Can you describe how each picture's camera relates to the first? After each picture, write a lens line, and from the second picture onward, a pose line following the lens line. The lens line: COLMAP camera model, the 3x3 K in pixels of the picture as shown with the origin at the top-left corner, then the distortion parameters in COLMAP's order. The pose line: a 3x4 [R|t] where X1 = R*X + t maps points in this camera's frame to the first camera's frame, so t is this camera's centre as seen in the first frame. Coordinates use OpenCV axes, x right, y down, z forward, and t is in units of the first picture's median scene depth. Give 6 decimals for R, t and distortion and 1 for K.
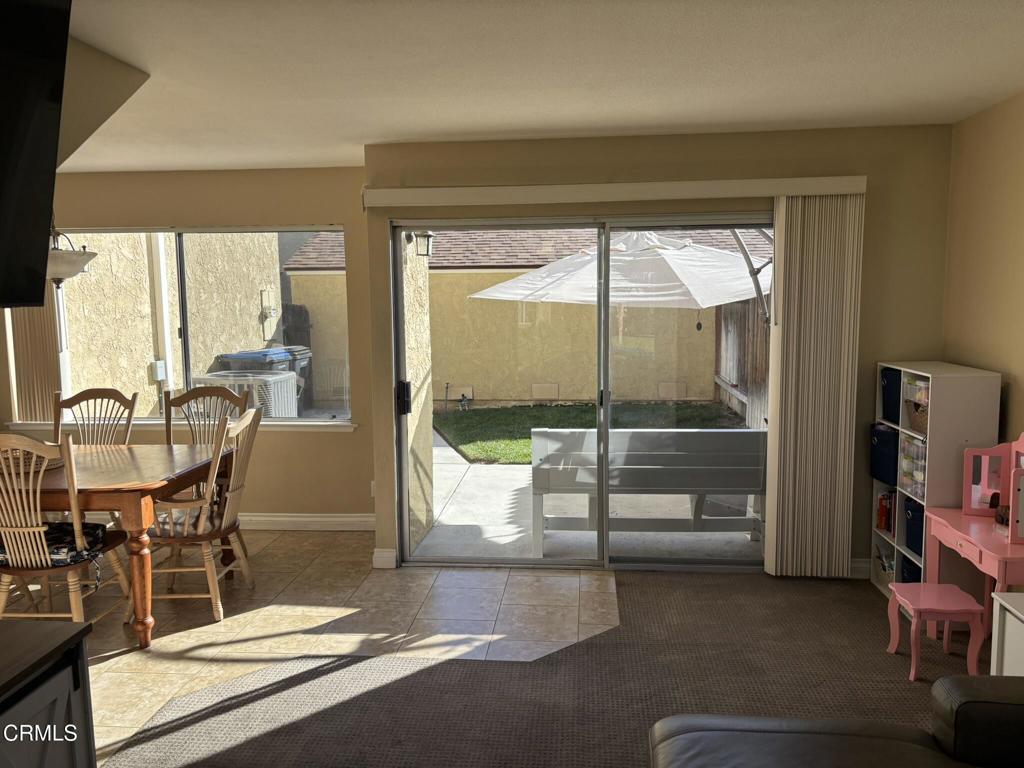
lens RADIAL K [[744.3, 0, 549.8], [0, 744.3, 383.0], [0, 0, 1]] dist [0.099164, -0.151505]
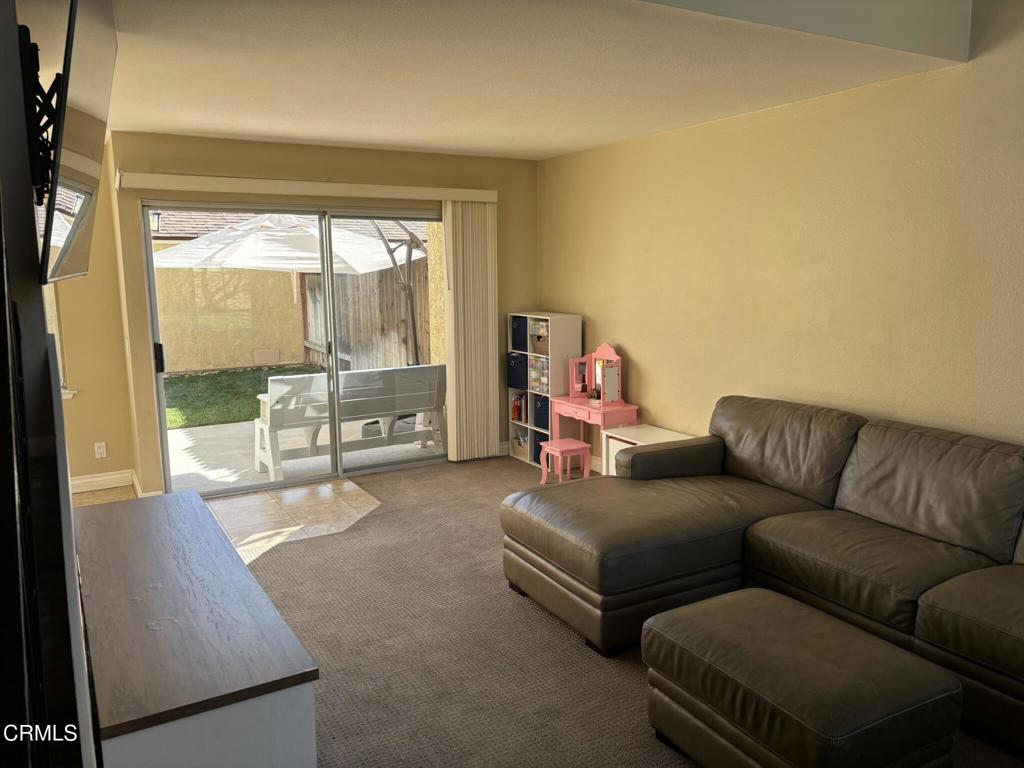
lens RADIAL K [[770.0, 0, 520.1], [0, 770.0, 397.3], [0, 0, 1]] dist [0.043877, -0.051111]
pose [[0.815447, -0.093747, 0.571189, -0.462662], [0.065291, 0.995397, 0.070159, 0.035592], [-0.575137, -0.019918, 0.817815, -0.307920]]
